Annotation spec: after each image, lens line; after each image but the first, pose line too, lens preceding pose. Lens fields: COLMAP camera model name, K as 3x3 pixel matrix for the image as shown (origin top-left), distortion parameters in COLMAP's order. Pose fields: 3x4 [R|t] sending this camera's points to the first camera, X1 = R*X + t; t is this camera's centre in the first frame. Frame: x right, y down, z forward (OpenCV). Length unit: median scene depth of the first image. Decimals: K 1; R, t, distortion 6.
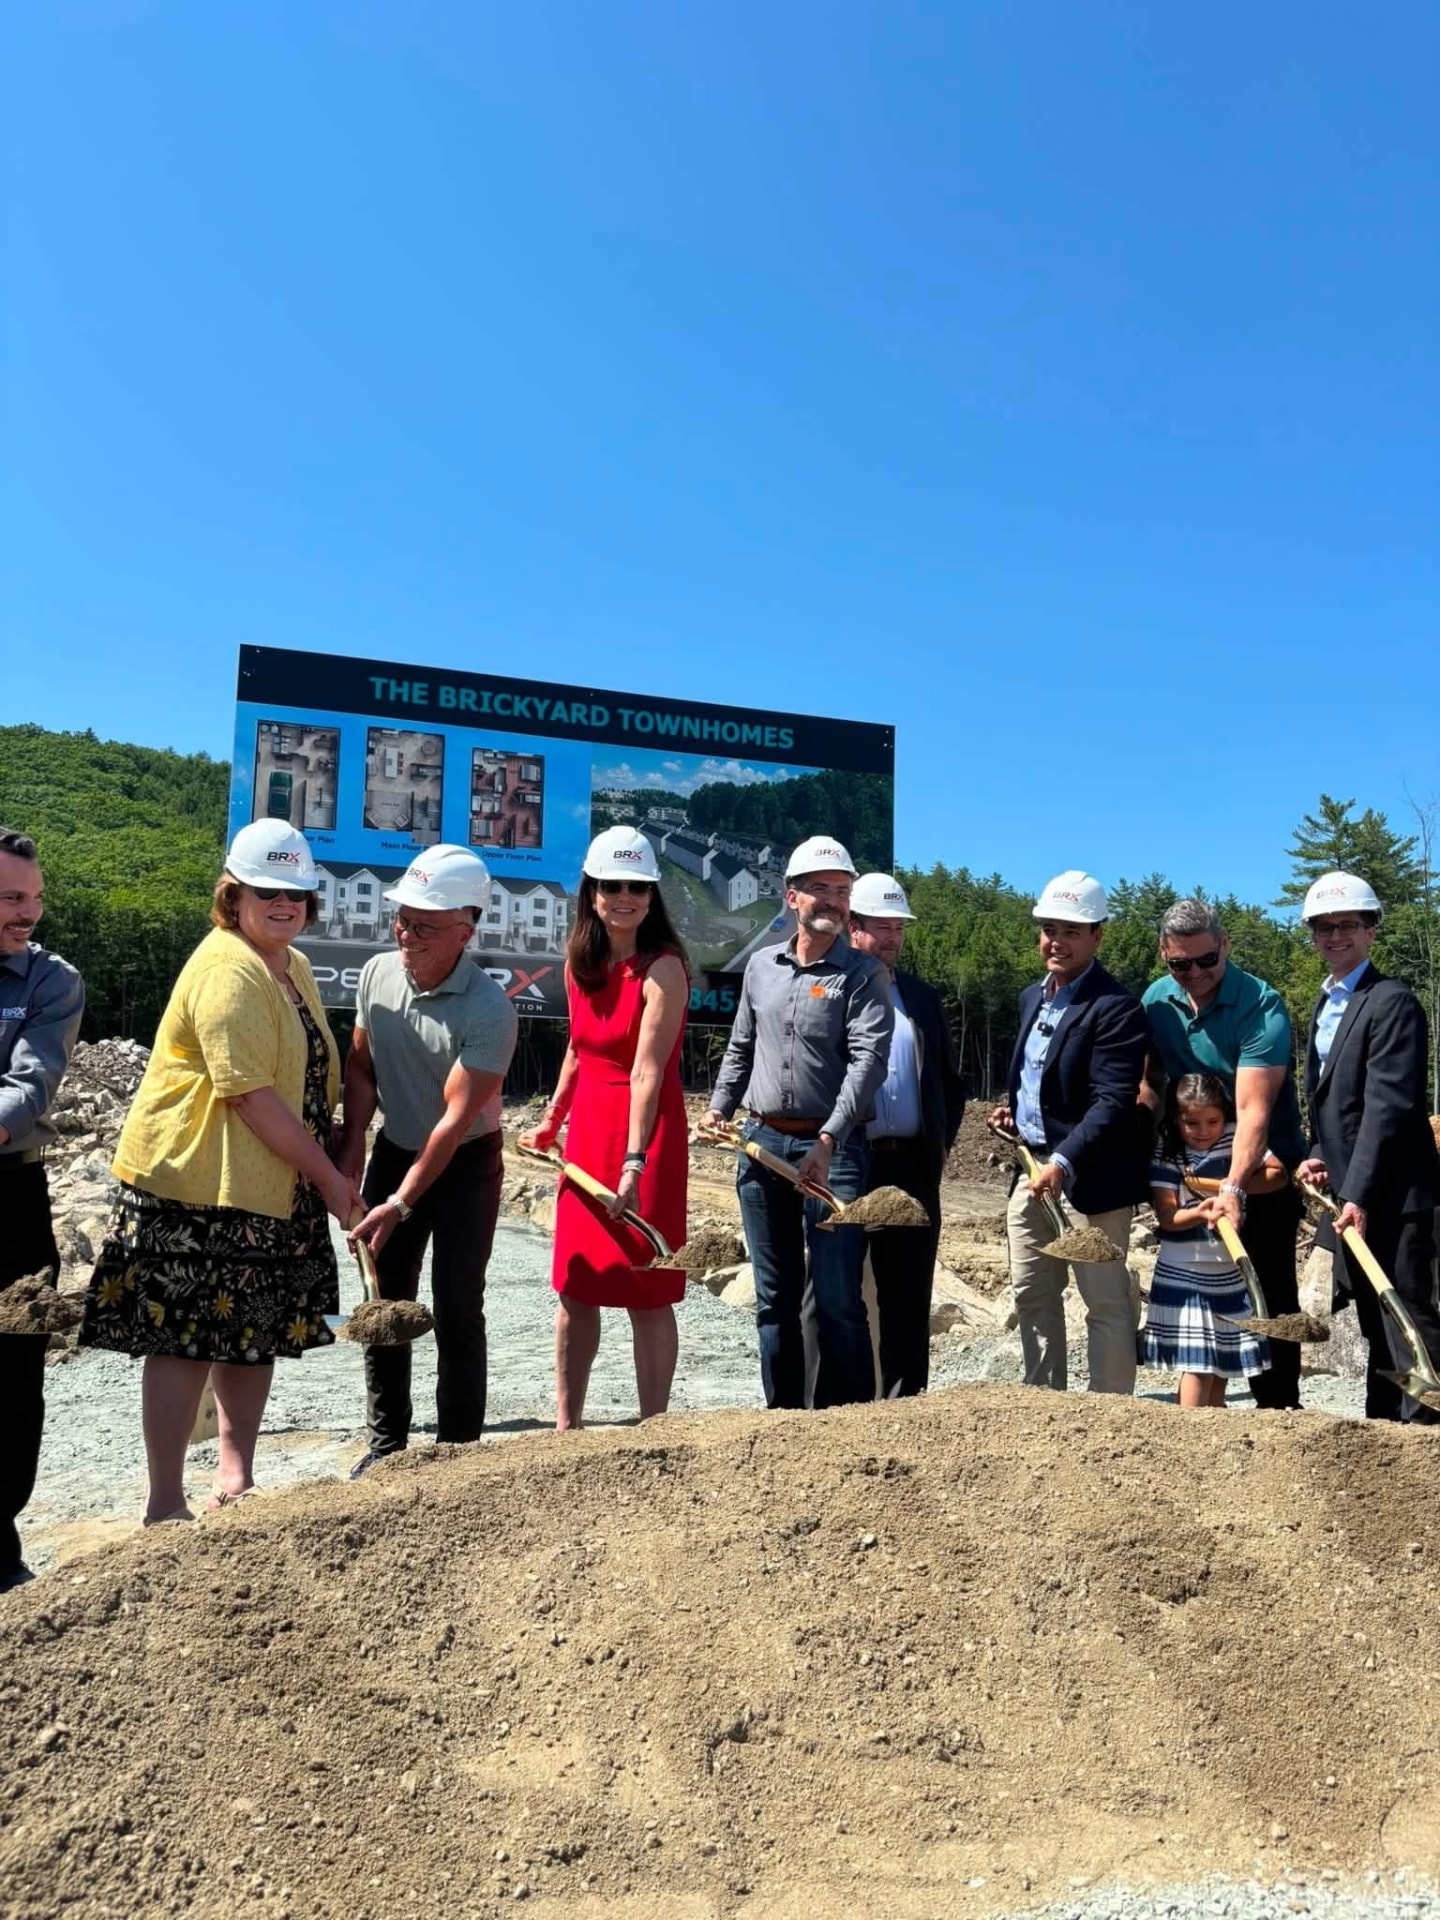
lens RADIAL K [[1532.4, 0, 720.0], [0, 1532.4, 960.0], [0, 0, 1]] dist [0.272619, -0.654579]
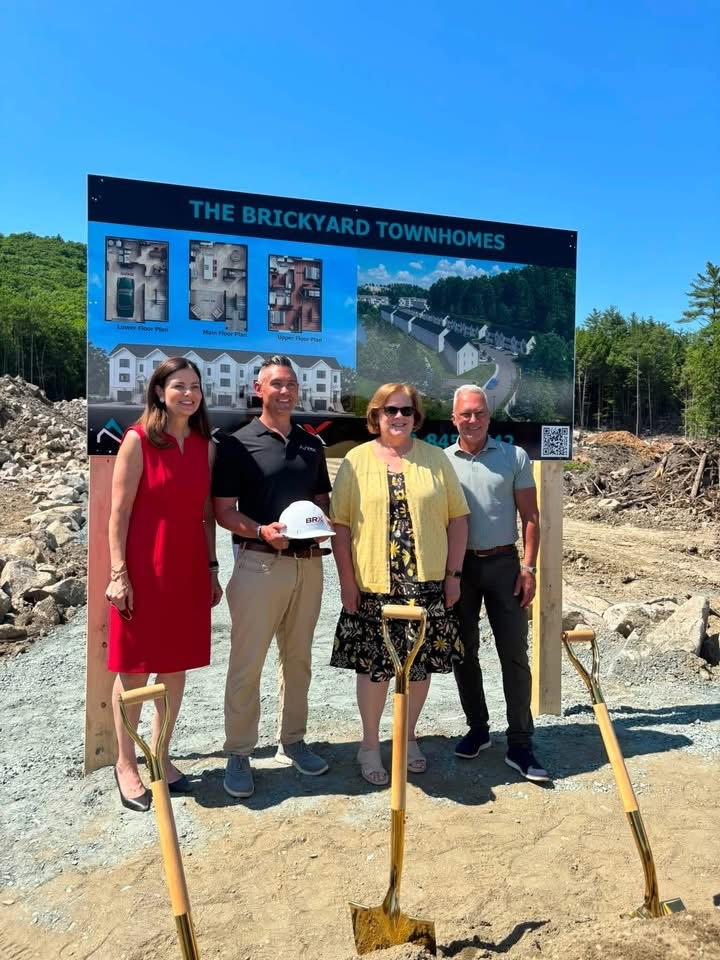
lens RADIAL K [[789.0, 0, 360.0], [0, 789.0, 480.0], [0, 0, 1]] dist [0.053972, -0.005459]
pose [[0.999487, -0.004027, -0.031758, -0.061166], [0.008939, 0.987705, 0.156076, -0.052100], [0.030738, -0.156280, 0.987234, 0.306148]]
